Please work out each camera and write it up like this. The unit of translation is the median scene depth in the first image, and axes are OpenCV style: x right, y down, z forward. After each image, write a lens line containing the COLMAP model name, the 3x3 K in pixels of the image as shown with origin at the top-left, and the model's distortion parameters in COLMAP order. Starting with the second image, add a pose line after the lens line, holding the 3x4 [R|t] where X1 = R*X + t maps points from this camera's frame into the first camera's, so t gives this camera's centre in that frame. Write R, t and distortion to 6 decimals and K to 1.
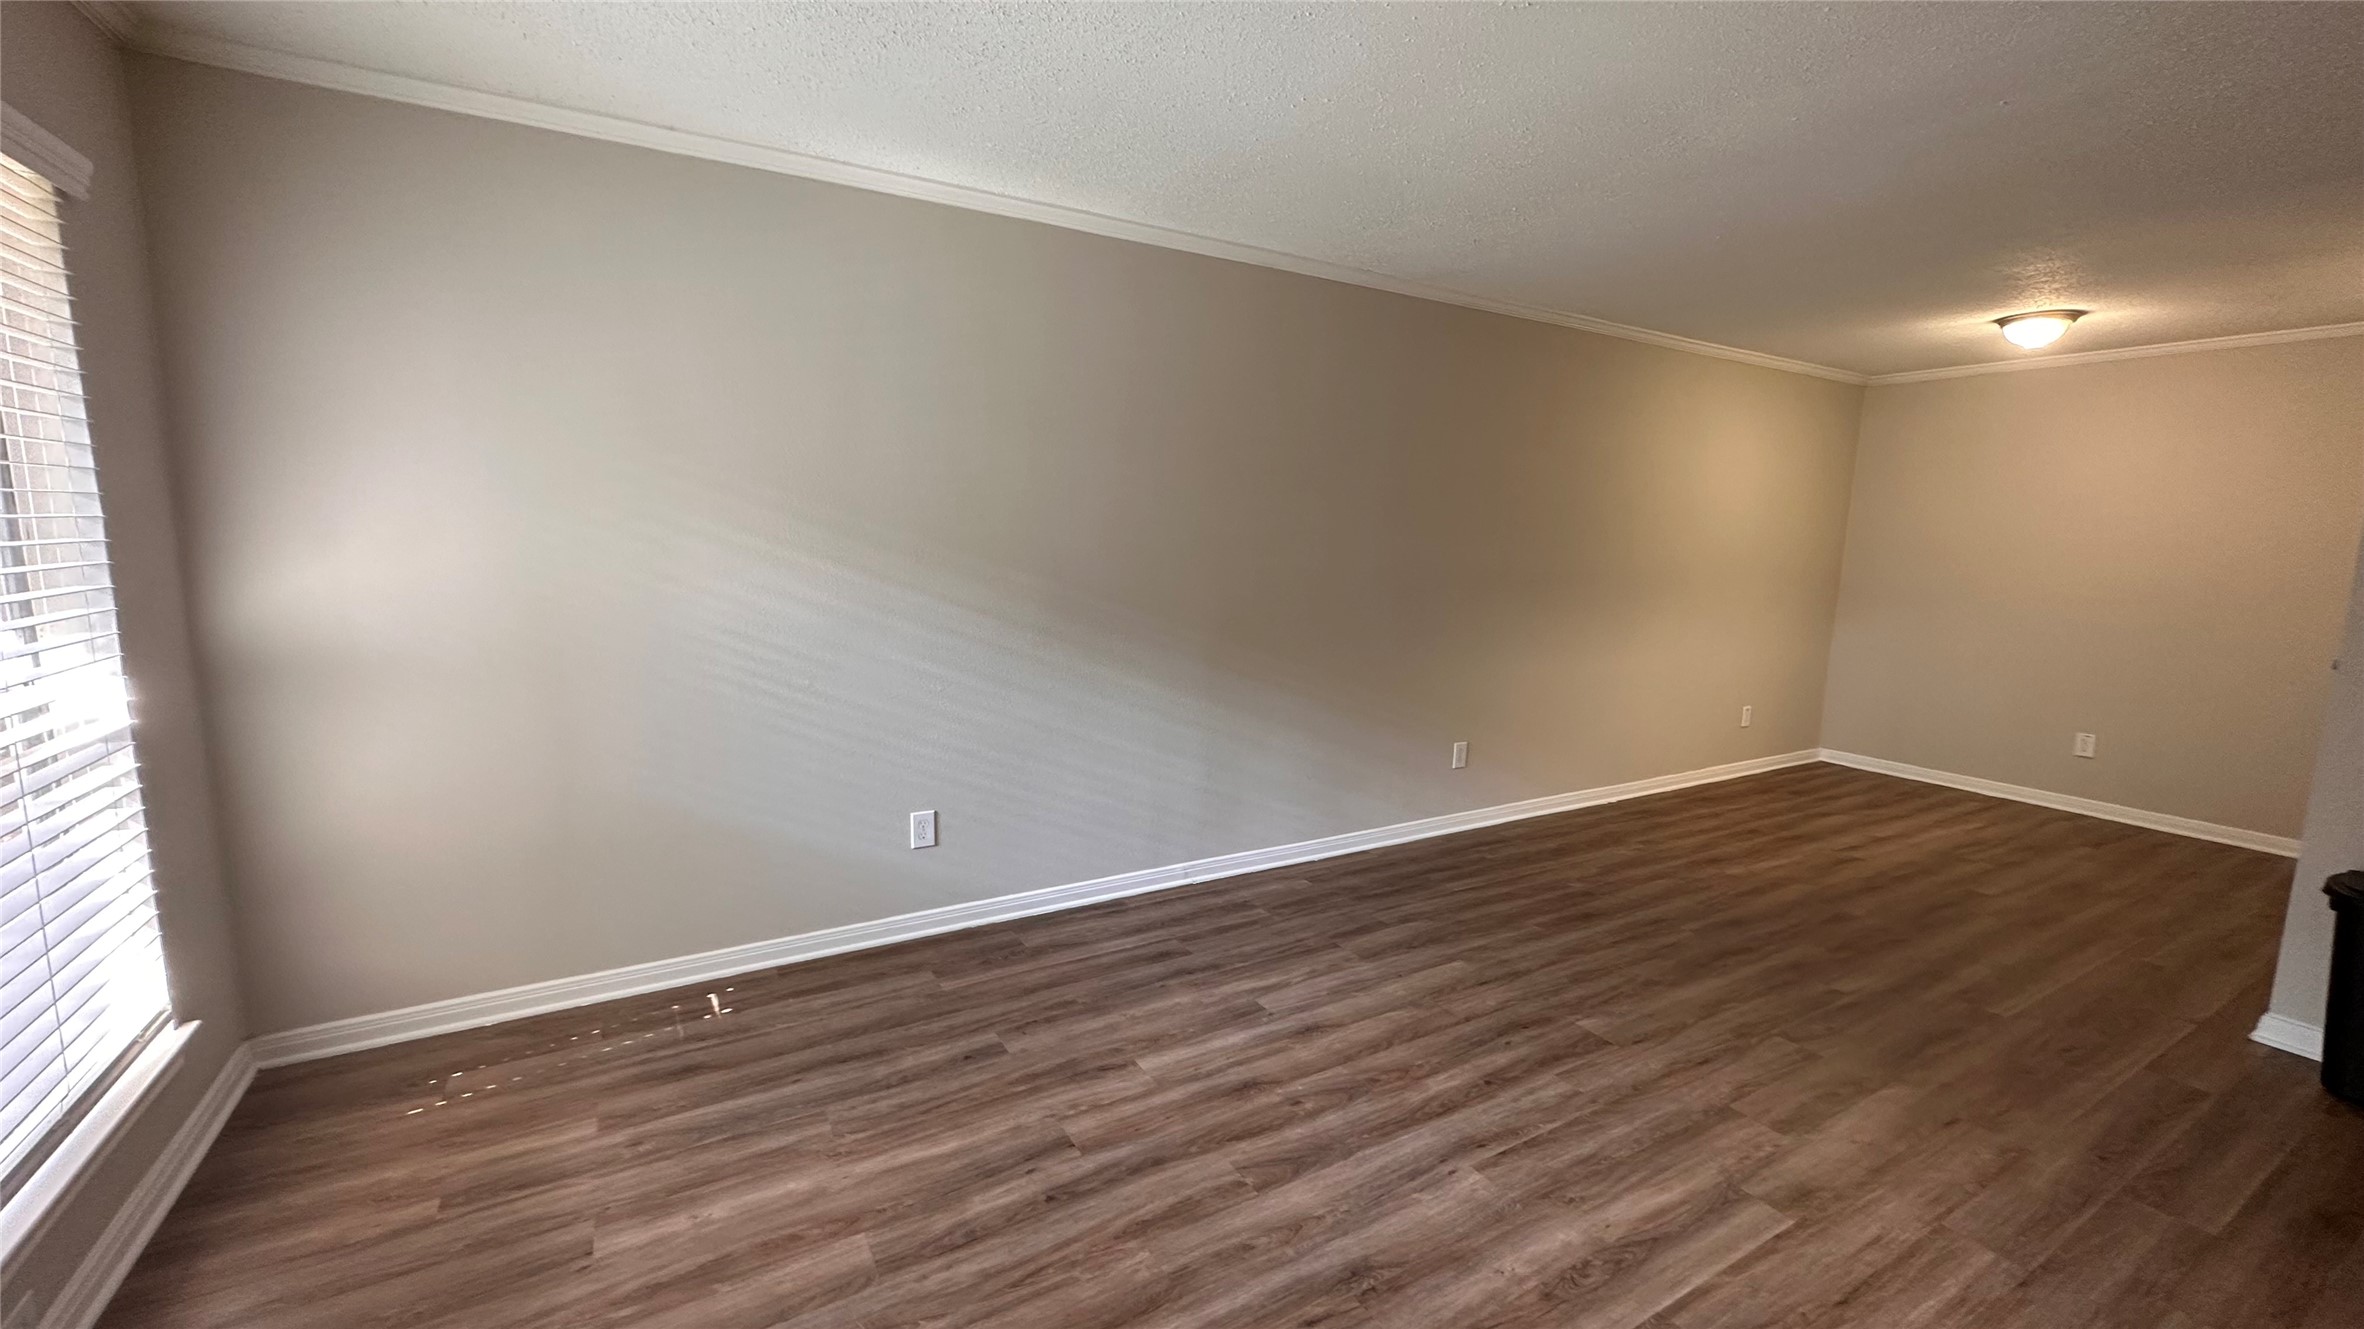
lens RADIAL K [[939.2, 0, 1182.0], [0, 939.2, 664.5], [0, 0, 1]] dist [-0.003884, 0.000678]
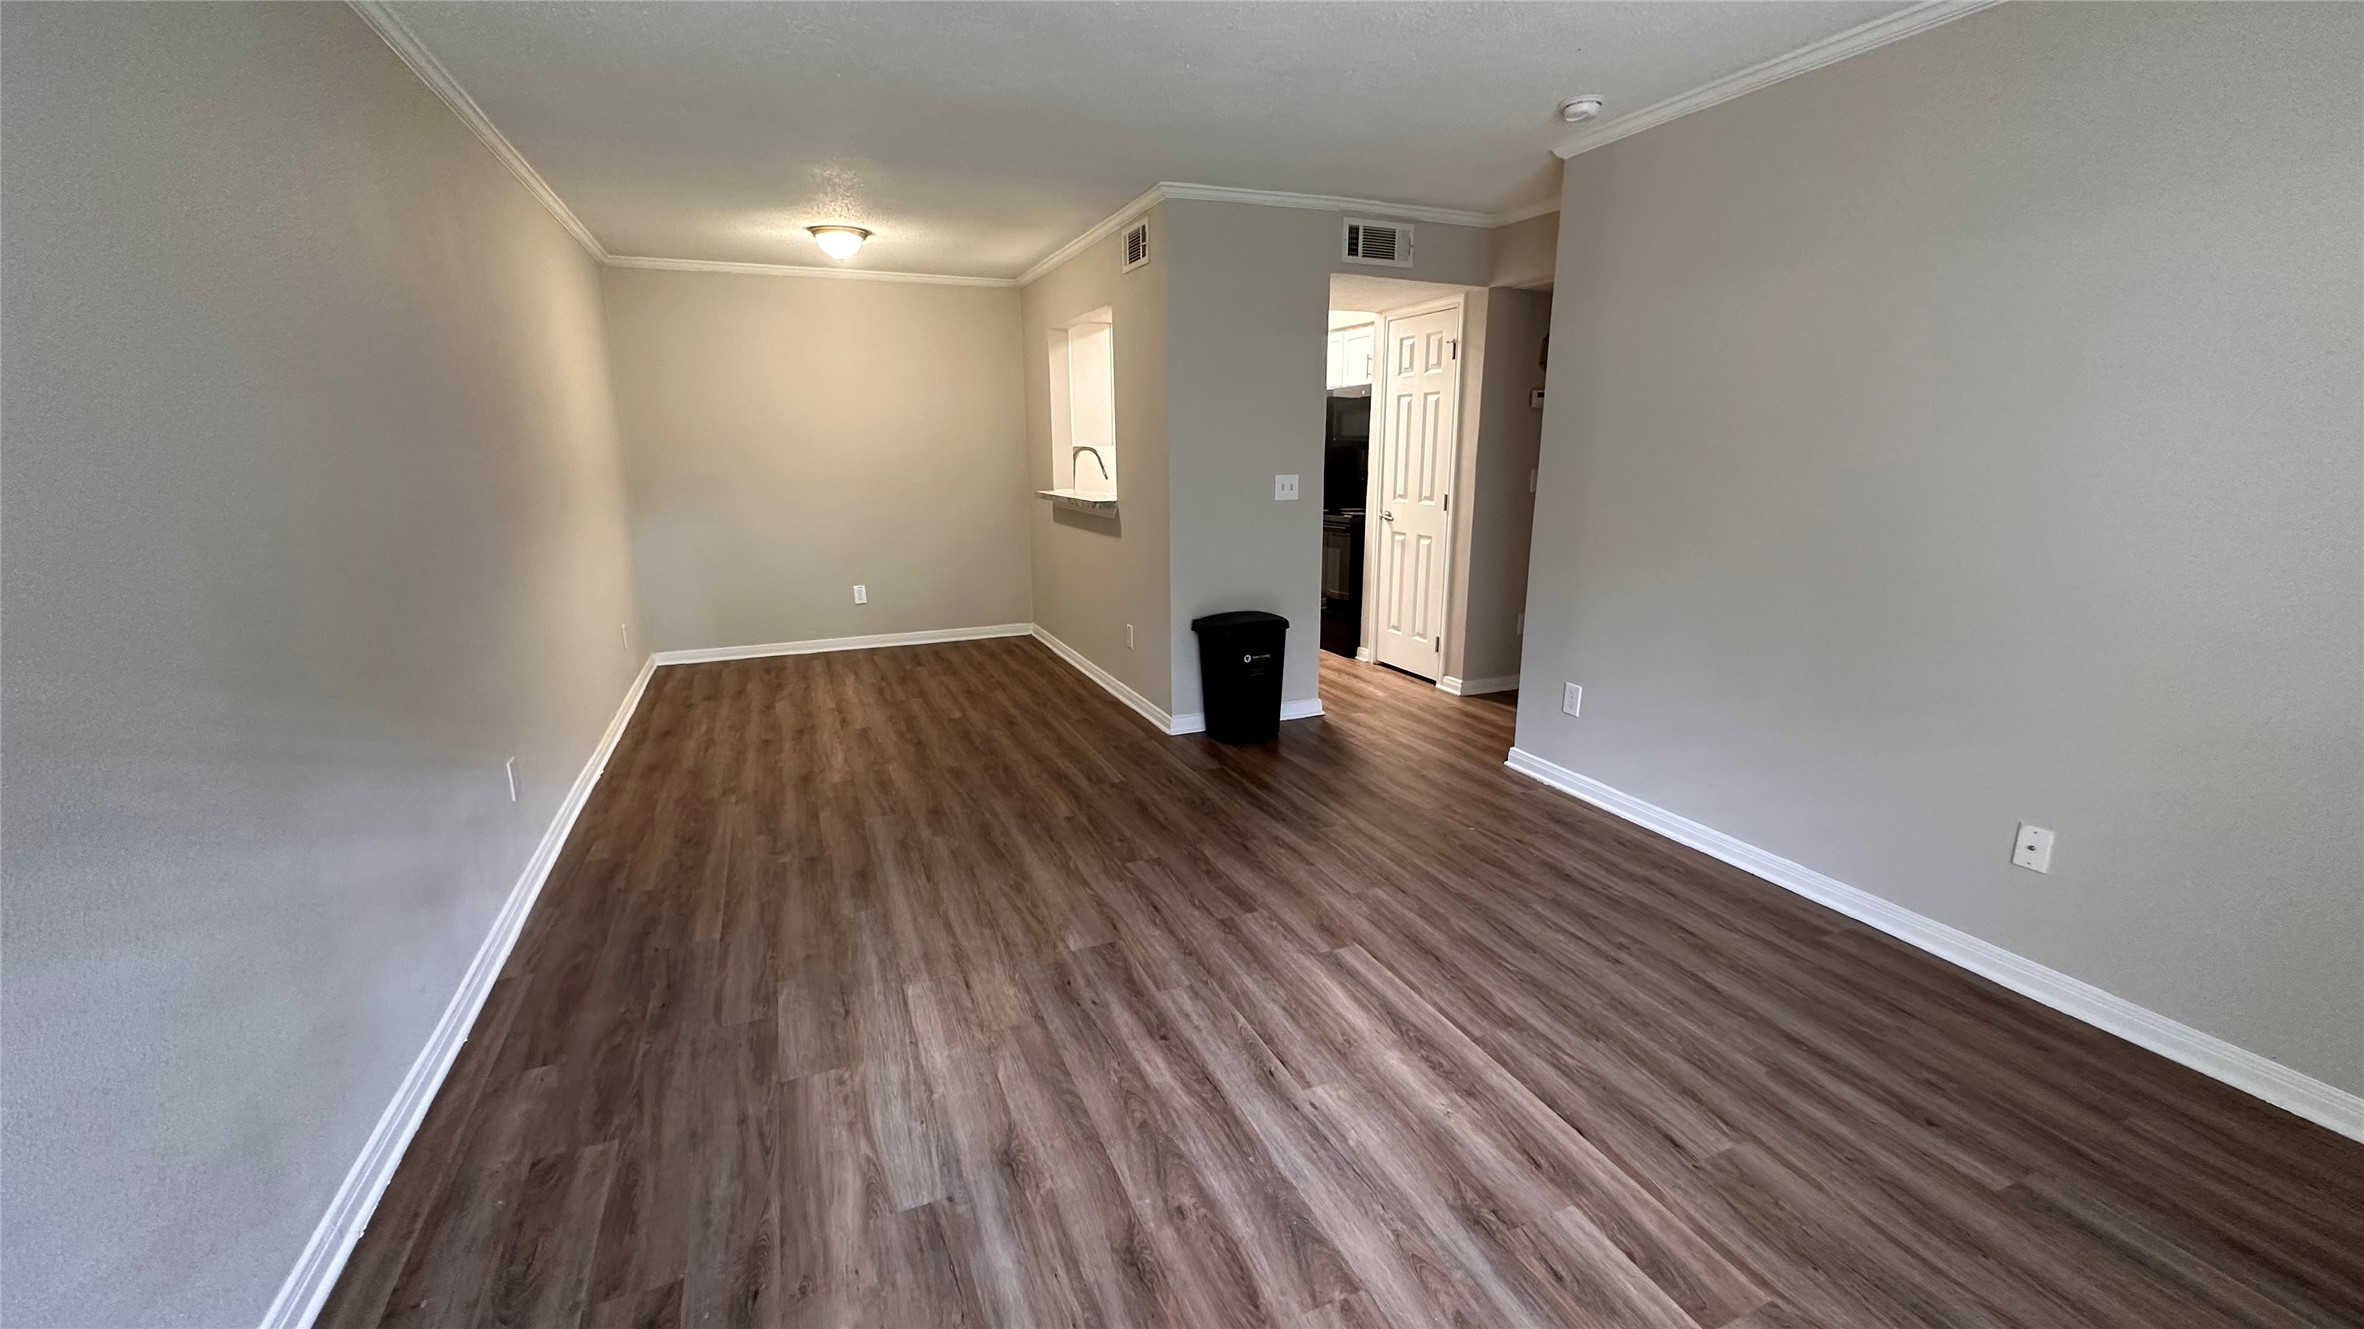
lens RADIAL K [[939.2, 0, 1182.0], [0, 939.2, 664.5], [0, 0, 1]] dist [-0.003884, 0.000678]
pose [[0.131475, -0.255484, 0.957832, -0.365626], [0.150941, 0.960113, 0.235373, -0.093745], [-0.979761, 0.113630, 0.164793, 0.635218]]
